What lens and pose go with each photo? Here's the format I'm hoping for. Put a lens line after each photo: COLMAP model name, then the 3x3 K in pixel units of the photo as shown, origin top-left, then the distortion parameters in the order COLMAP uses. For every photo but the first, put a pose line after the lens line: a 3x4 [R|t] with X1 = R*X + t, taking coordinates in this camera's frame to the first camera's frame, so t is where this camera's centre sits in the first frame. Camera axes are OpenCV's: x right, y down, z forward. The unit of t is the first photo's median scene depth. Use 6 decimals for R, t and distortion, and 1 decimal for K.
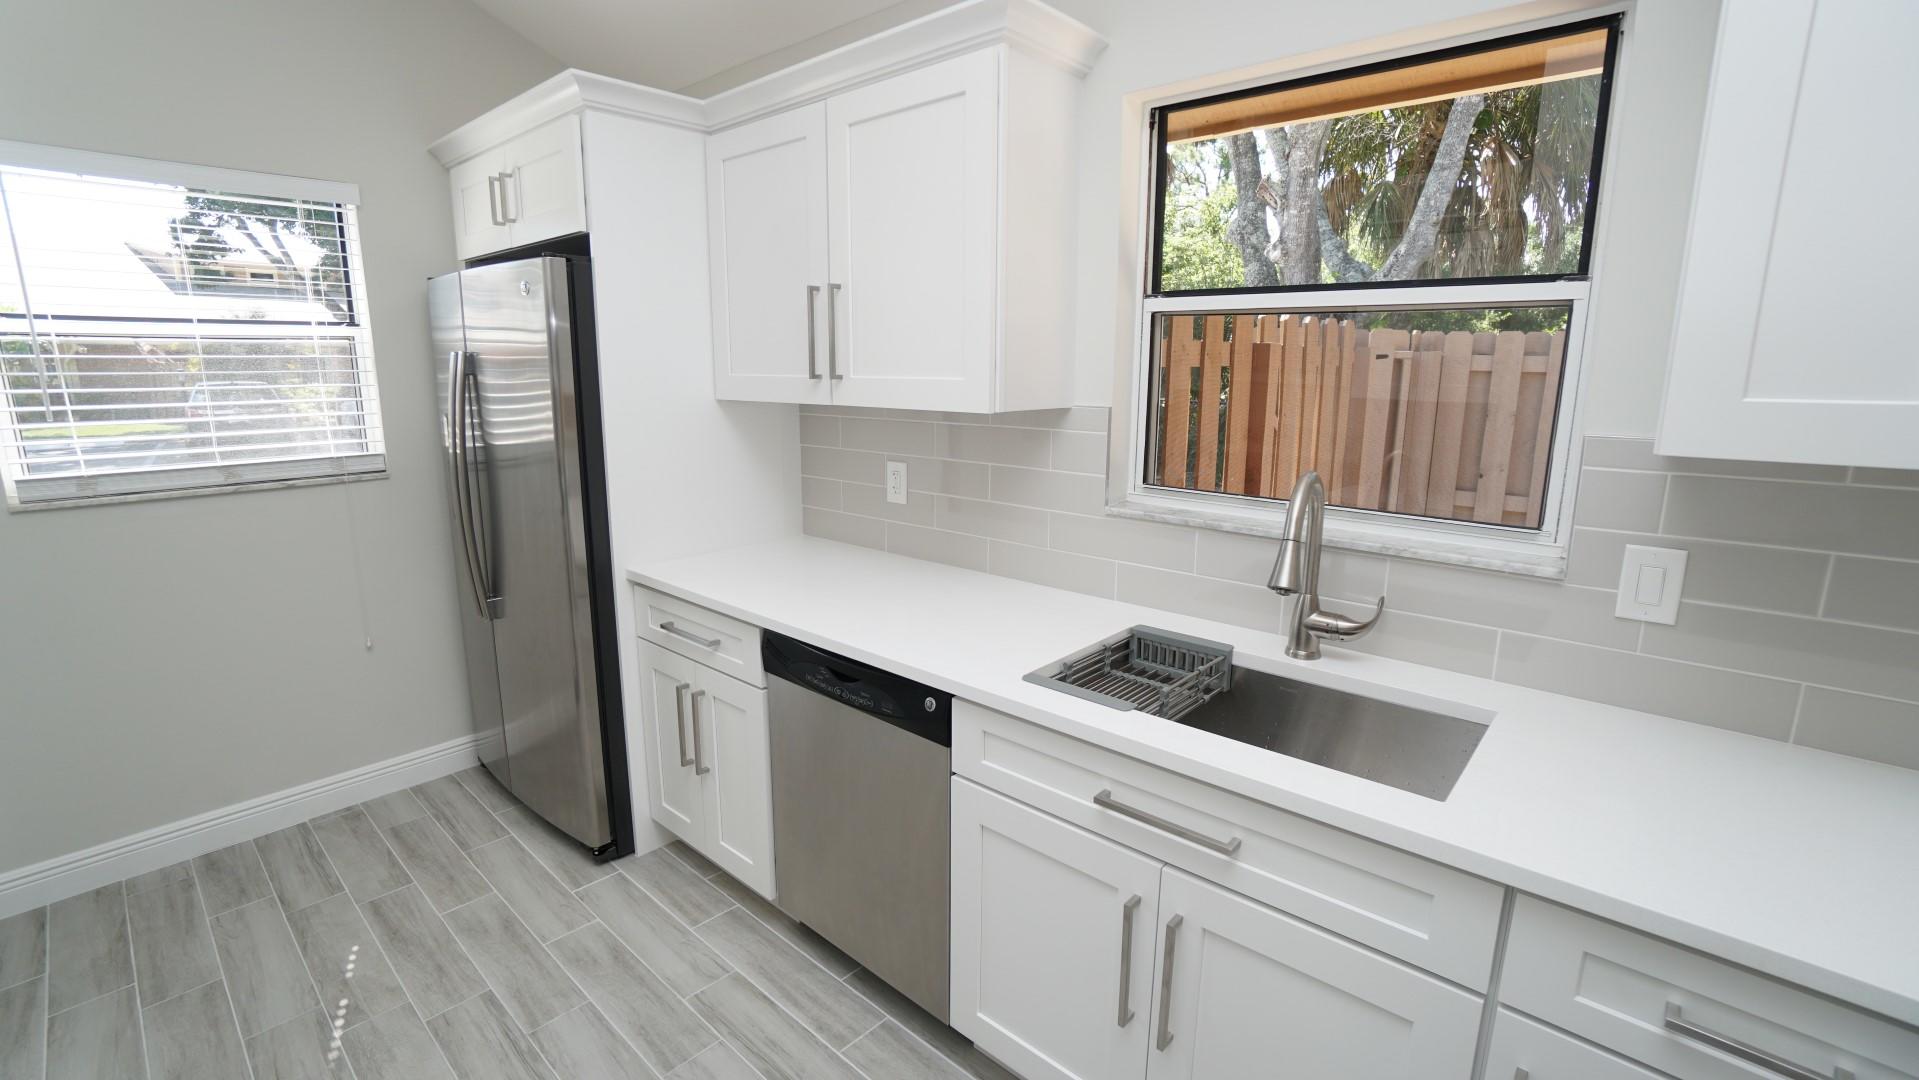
lens RADIAL K [[844.7, 0, 930.7], [0, 844.7, 528.4], [0, 0, 1]] dist [-0.064254, 0.023392]
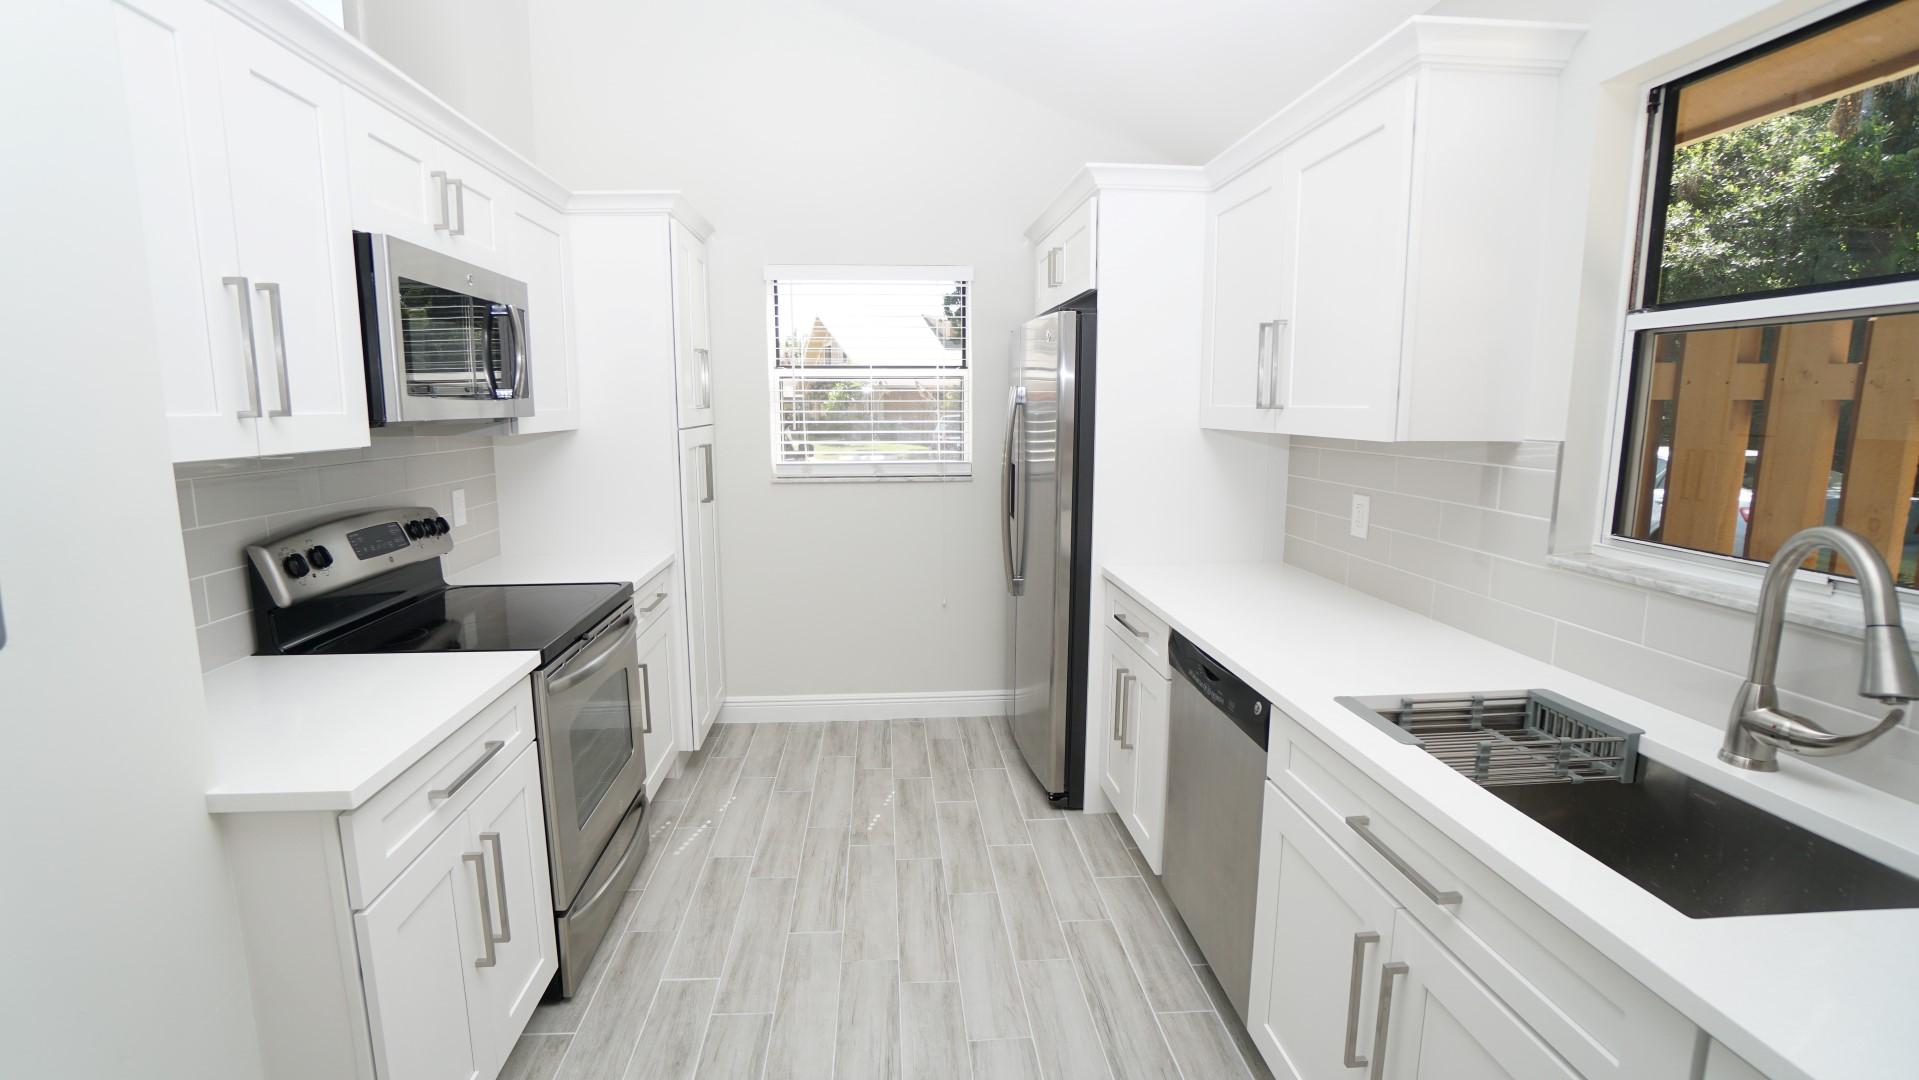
lens RADIAL K [[844.7, 0, 930.7], [0, 844.7, 528.4], [0, 0, 1]] dist [-0.064254, 0.023392]
pose [[0.726545, 0.097160, -0.680215, 0.283908], [-0.130785, 0.991409, 0.001917, 0.025919], [0.674557, 0.087569, 0.733010, -0.050115]]
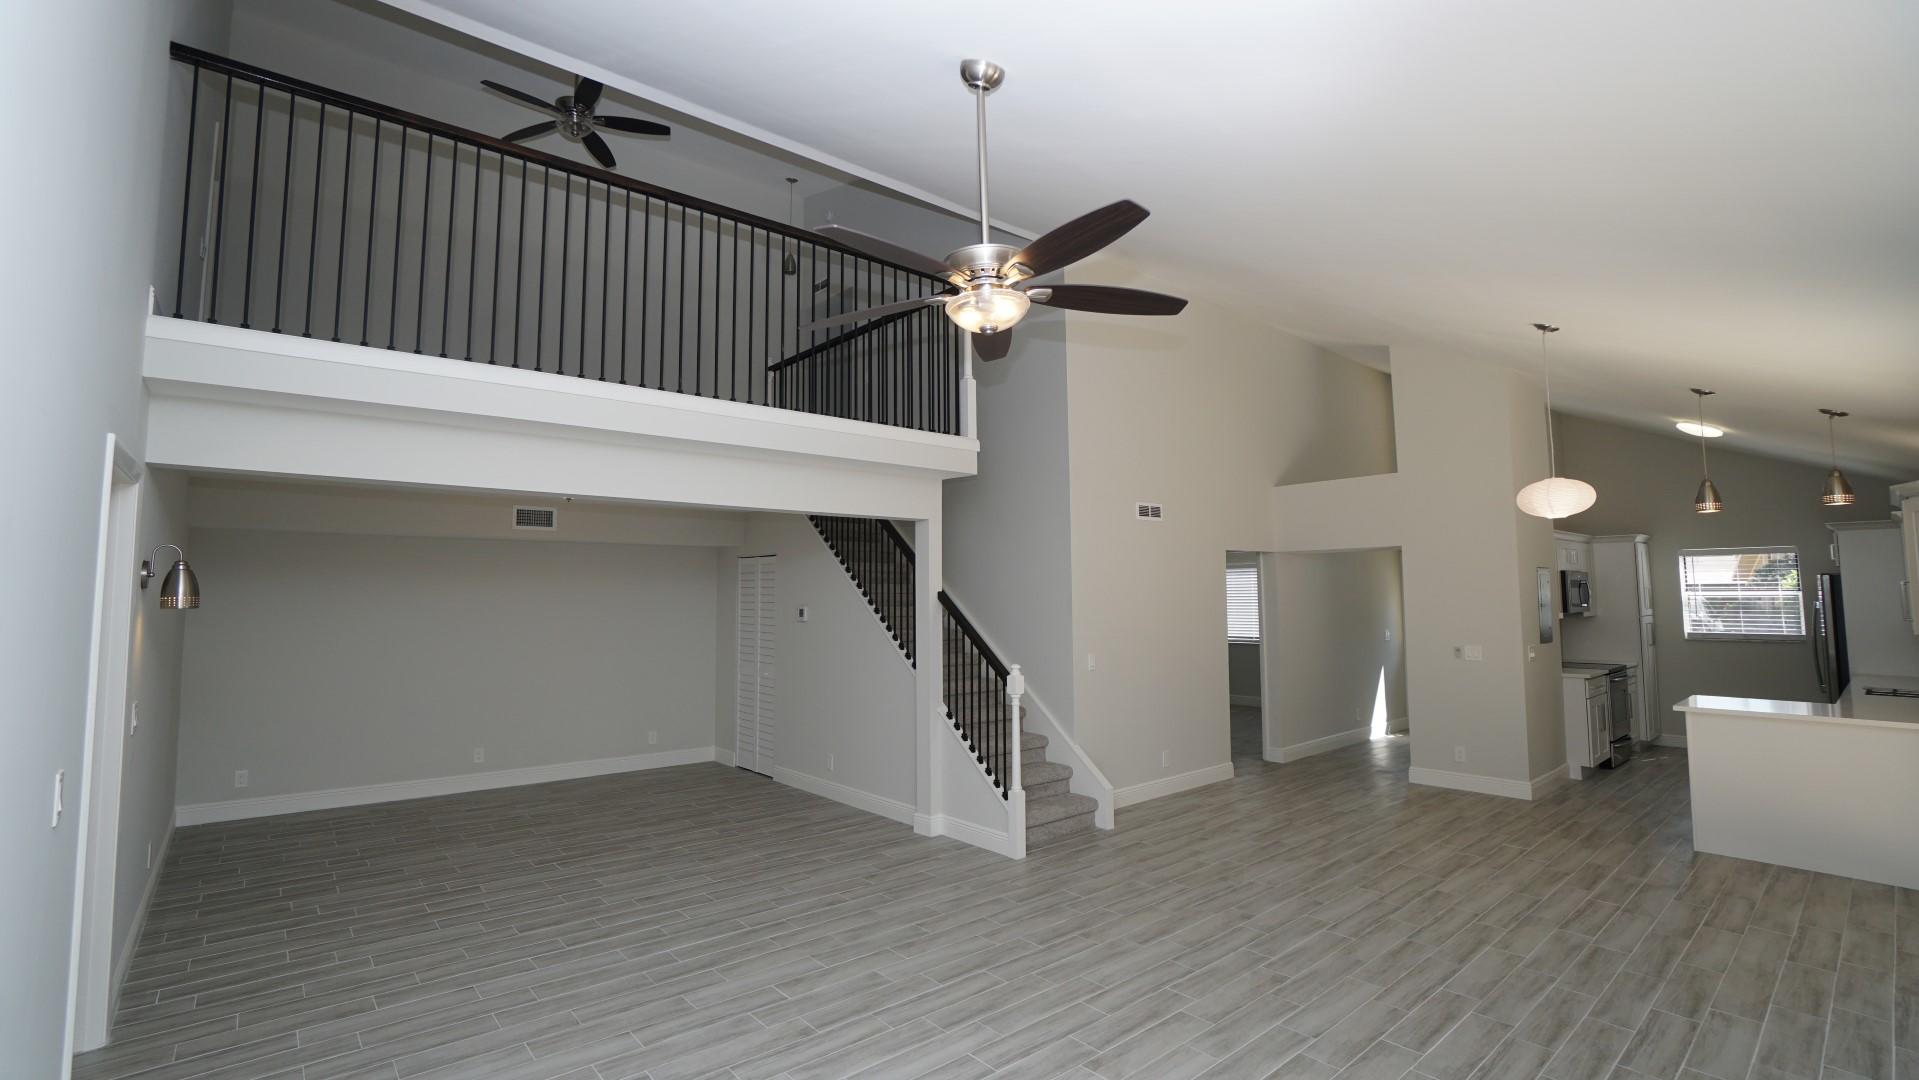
lens RADIAL K [[844.7, 0, 930.7], [0, 844.7, 528.4], [0, 0, 1]] dist [-0.064254, 0.023392]
pose [[-0.134706, -0.079417, -0.987698, 3.125786], [-0.195256, 0.979366, -0.052118, 0.350394], [0.971457, 0.185834, -0.147433, -1.980487]]
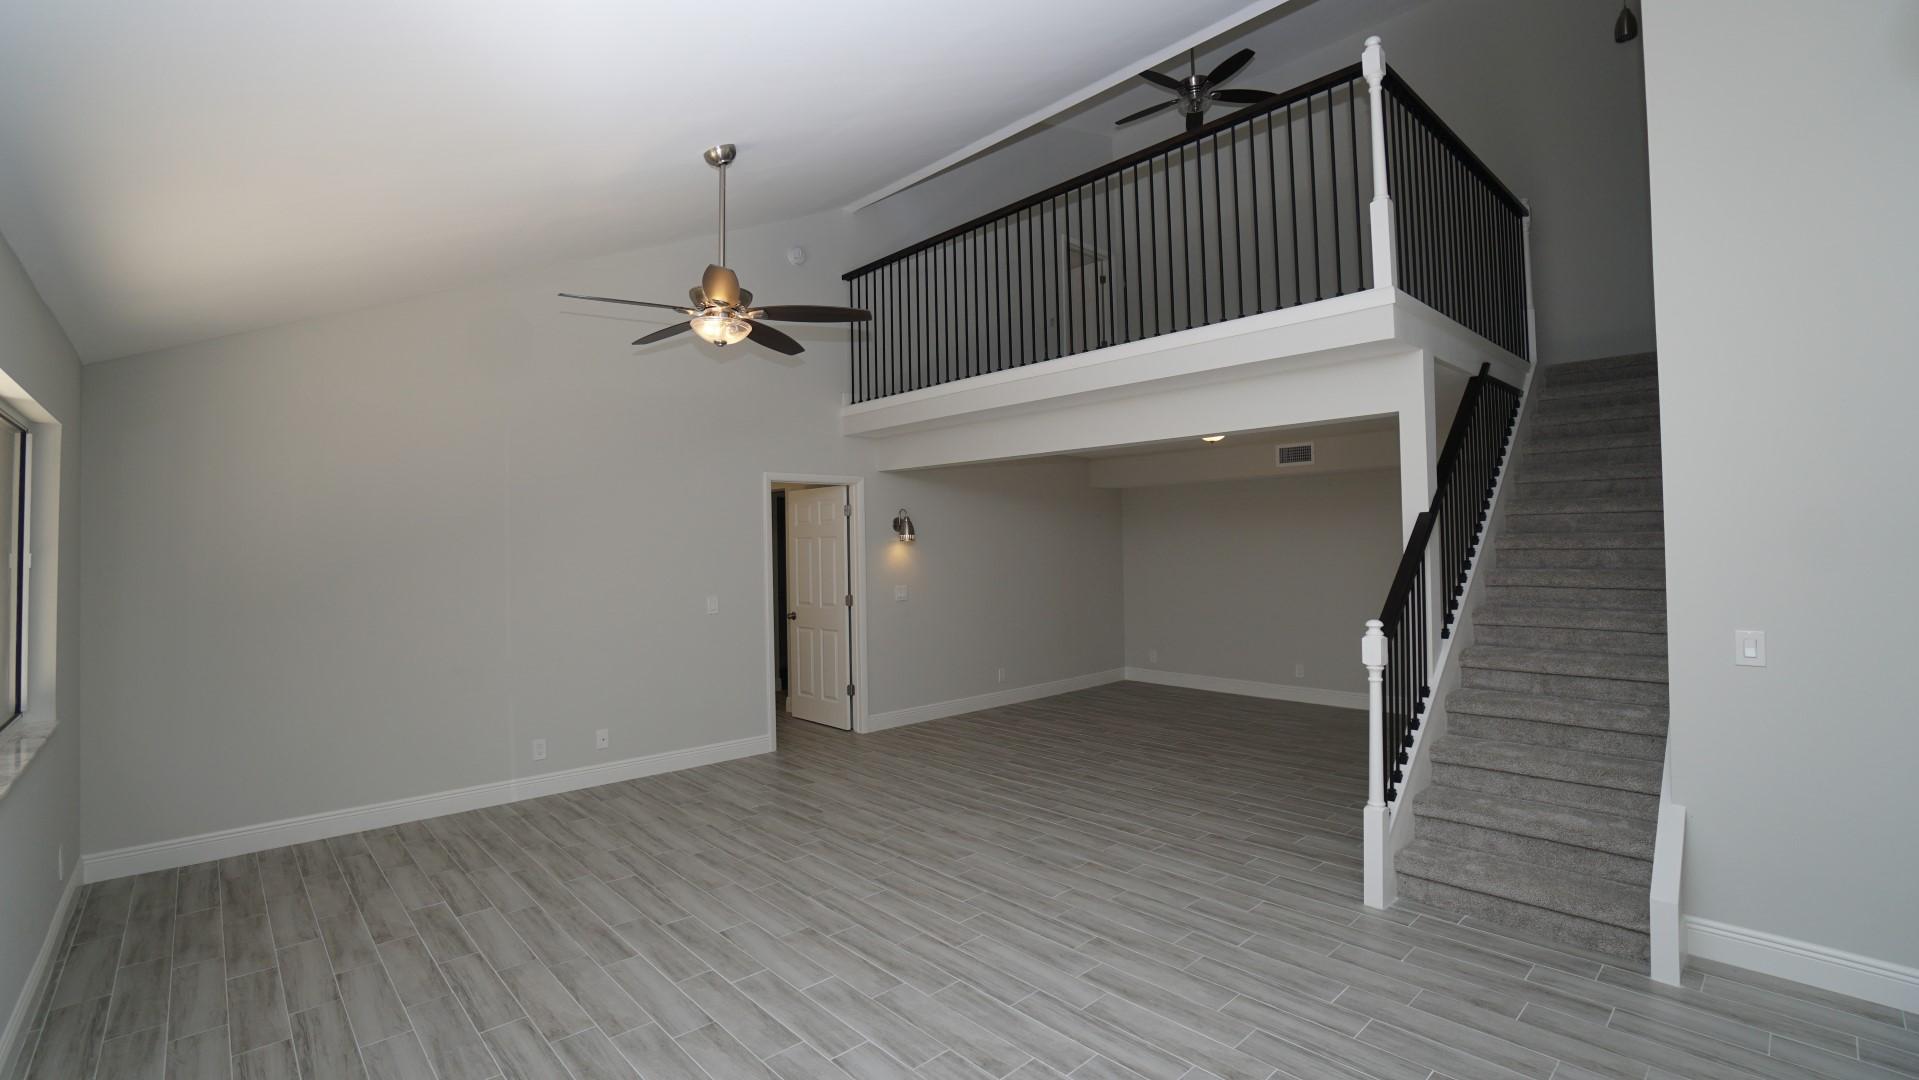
lens RADIAL K [[844.7, 0, 930.7], [0, 844.7, 528.4], [0, 0, 1]] dist [-0.064254, 0.023392]
pose [[-0.995524, 0.016993, 0.092974, 1.416578], [0.033835, 0.982587, 0.182695, 0.077130], [-0.088250, 0.185023, -0.978764, -0.482063]]
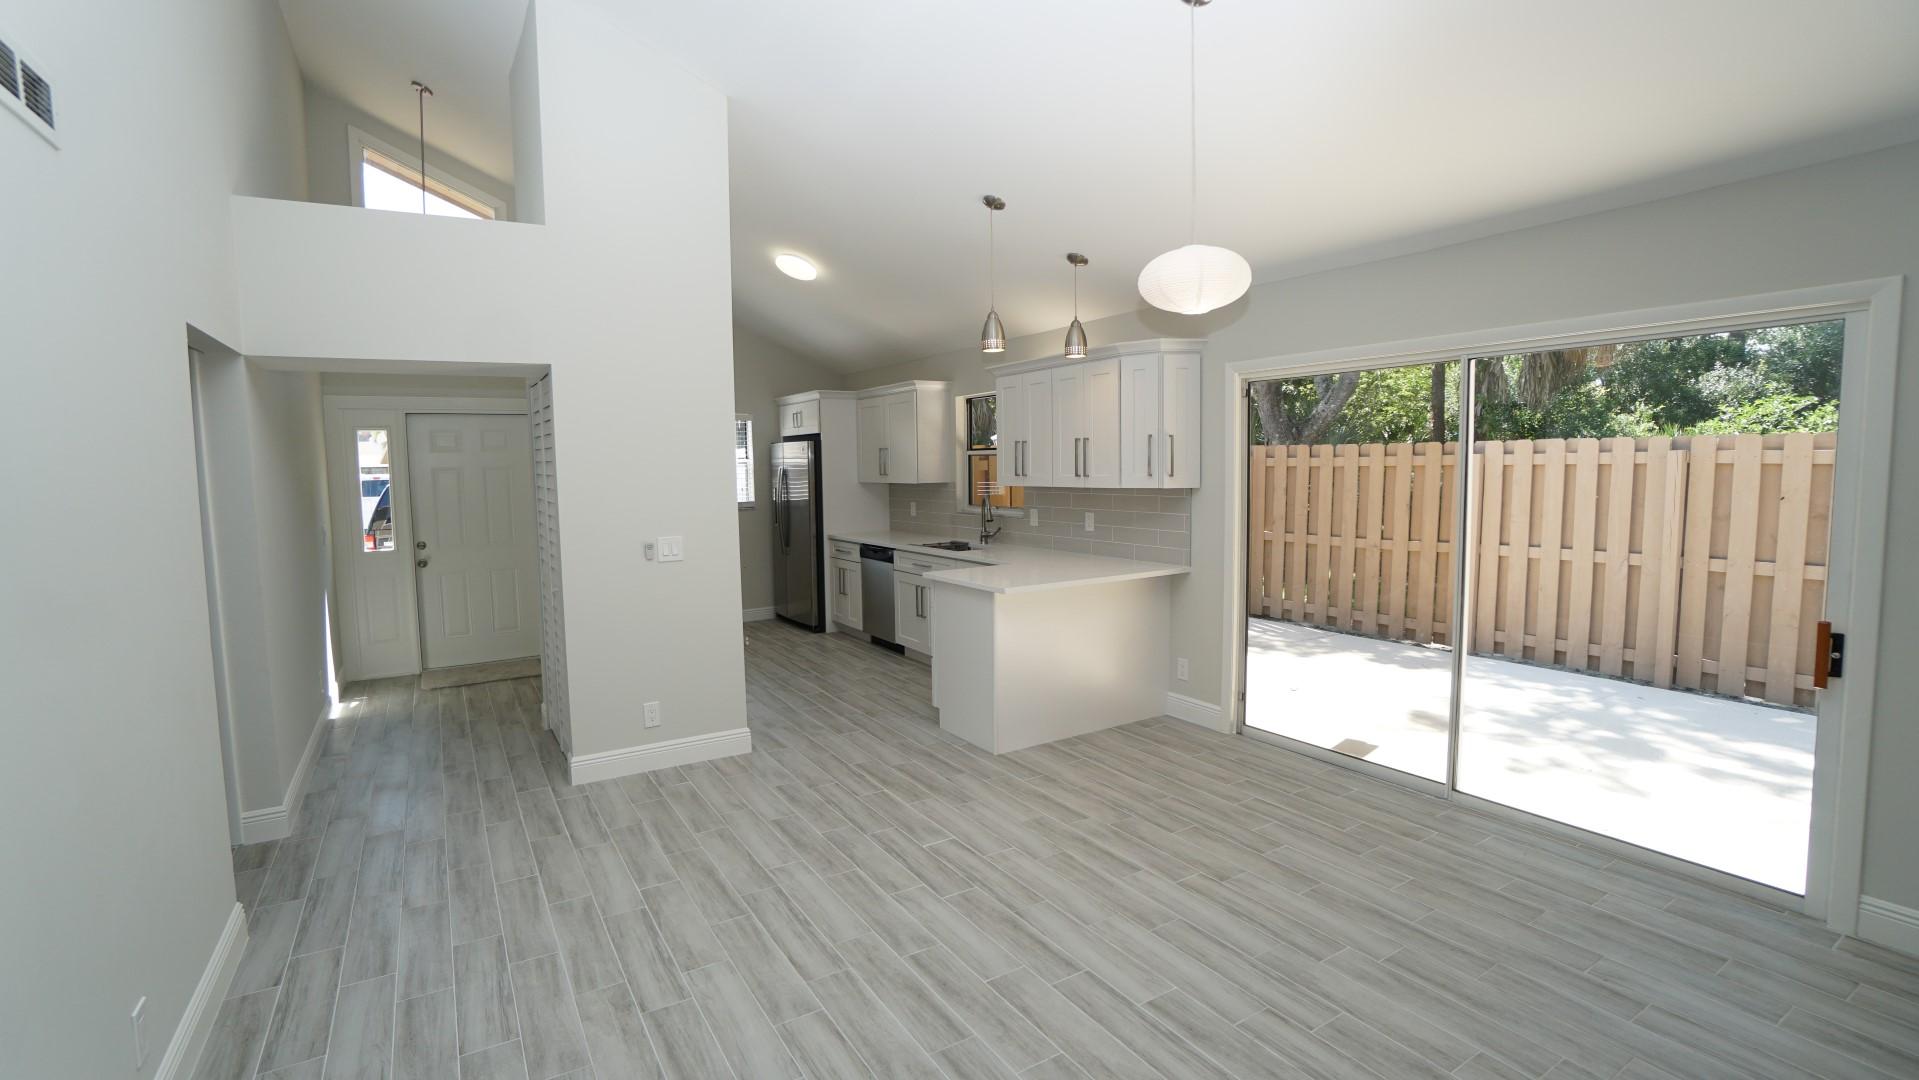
lens RADIAL K [[844.7, 0, 930.7], [0, 844.7, 528.4], [0, 0, 1]] dist [-0.064254, 0.023392]
pose [[0.960021, 0.004876, -0.279886, 0.960127], [-0.039065, 0.992398, -0.116706, 0.404027], [0.277189, 0.122974, 0.952913, -2.058081]]
